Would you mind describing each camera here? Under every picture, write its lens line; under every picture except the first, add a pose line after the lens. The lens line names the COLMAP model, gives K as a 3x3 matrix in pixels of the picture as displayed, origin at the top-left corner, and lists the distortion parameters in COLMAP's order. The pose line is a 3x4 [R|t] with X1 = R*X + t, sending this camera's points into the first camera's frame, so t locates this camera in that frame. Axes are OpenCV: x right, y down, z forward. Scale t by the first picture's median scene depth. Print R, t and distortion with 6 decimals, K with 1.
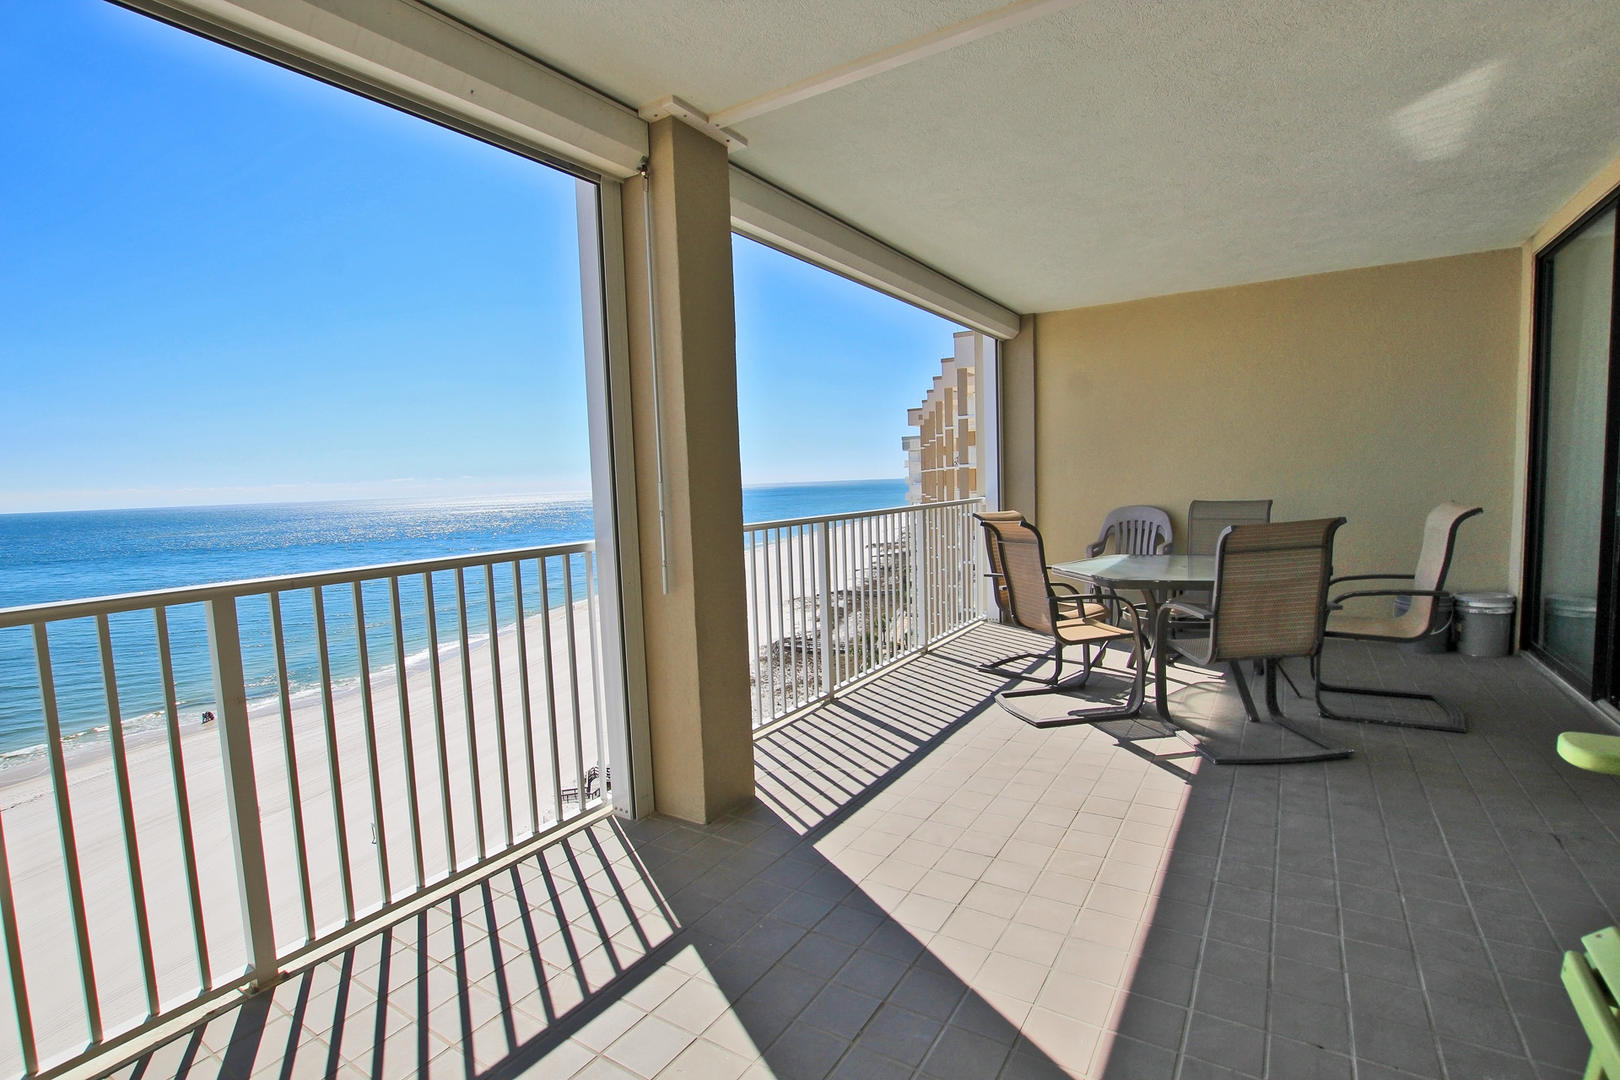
lens RADIAL K [[754.6, 0, 809.9], [0, 754.6, 545.0], [0, 0, 1]] dist [-0.034267, 0.007490]
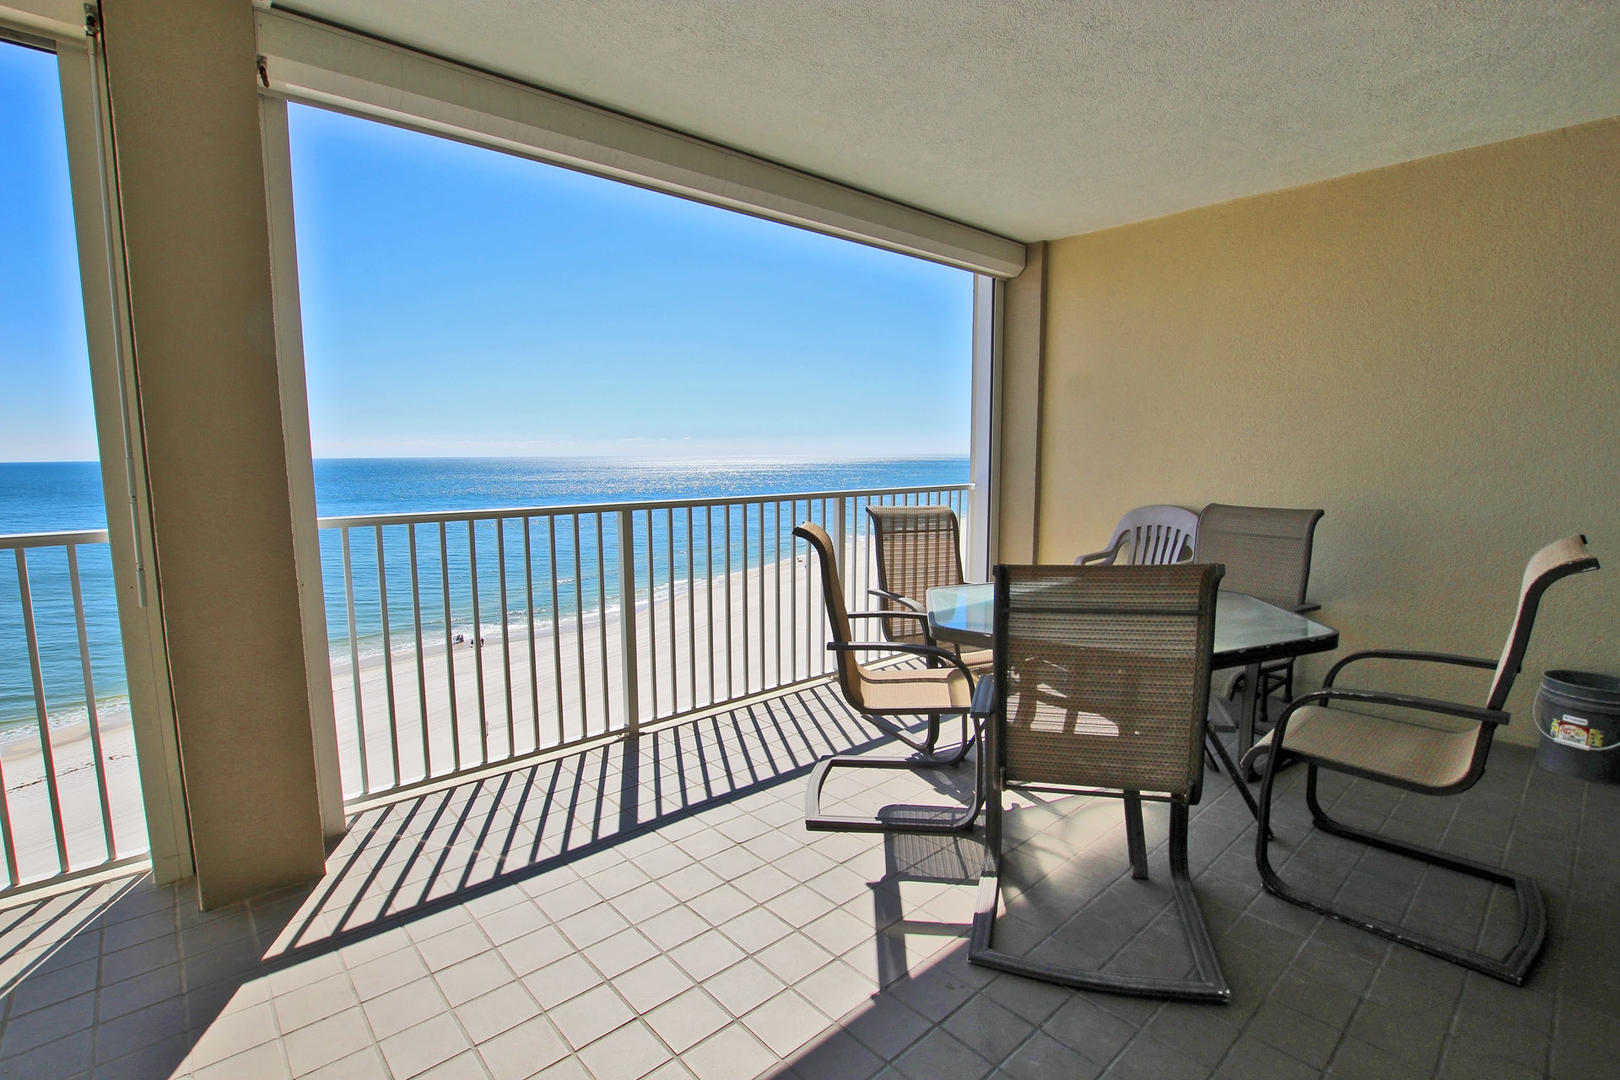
lens RADIAL K [[754.6, 0, 809.9], [0, 754.6, 545.0], [0, 0, 1]] dist [-0.034267, 0.007490]
pose [[0.964860, 0.066074, -0.254322, 0.452537], [-0.055884, 0.997326, 0.047097, -0.045635], [0.256754, -0.031229, 0.965972, 0.336787]]
